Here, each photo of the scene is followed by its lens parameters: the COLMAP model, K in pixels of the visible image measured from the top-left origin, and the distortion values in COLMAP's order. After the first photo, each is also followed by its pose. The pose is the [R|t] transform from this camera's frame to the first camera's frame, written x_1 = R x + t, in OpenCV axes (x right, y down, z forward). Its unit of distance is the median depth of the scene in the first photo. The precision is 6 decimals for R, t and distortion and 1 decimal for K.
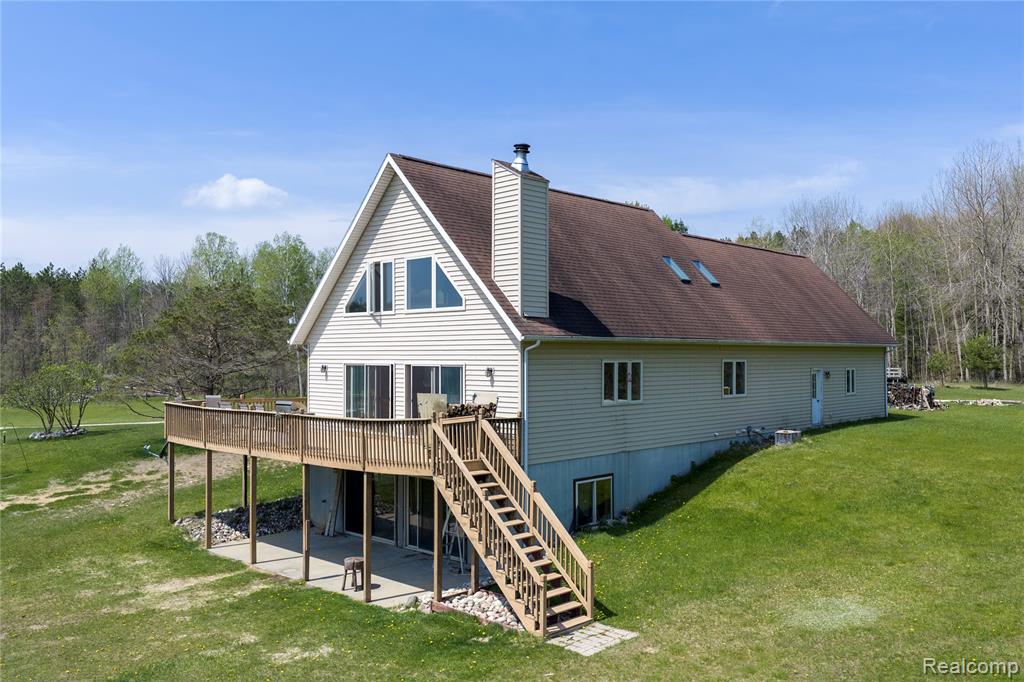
lens RADIAL K [[833.9, 0, 504.3], [0, 833.9, 340.3], [0, 0, 1]] dist [0.012091, 0.004318]
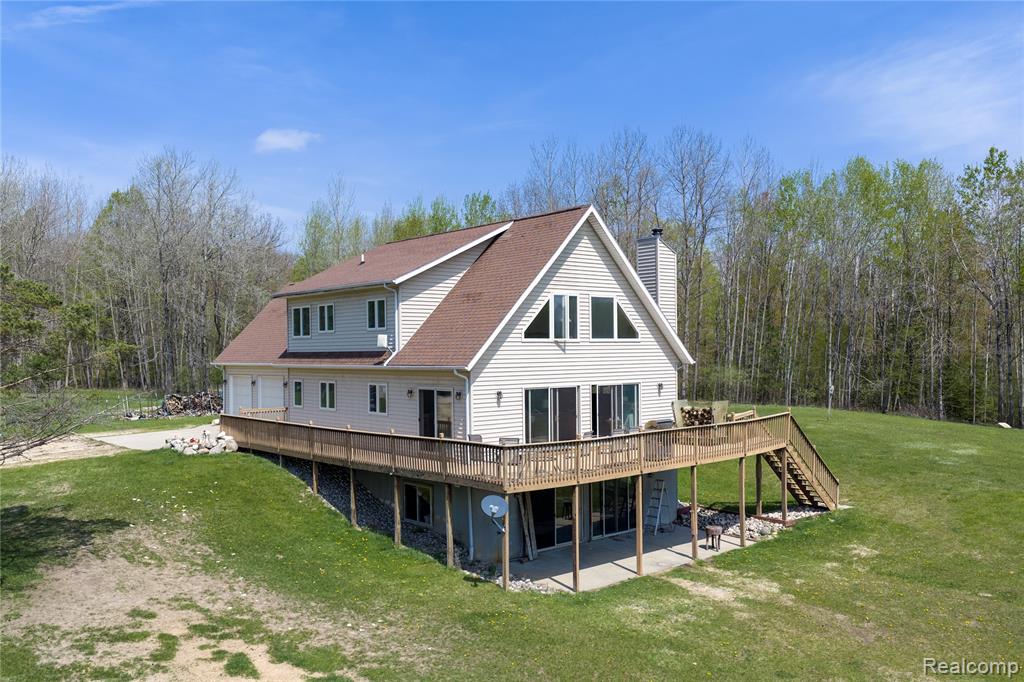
lens RADIAL K [[833.9, 0, 504.3], [0, 833.9, 340.3], [0, 0, 1]] dist [0.012091, 0.004318]
pose [[0.108465, 0.034190, 0.993512, -1.304617], [0.013554, 0.999265, -0.035867, 0.006262], [-0.994008, 0.017356, 0.107922, 0.997801]]
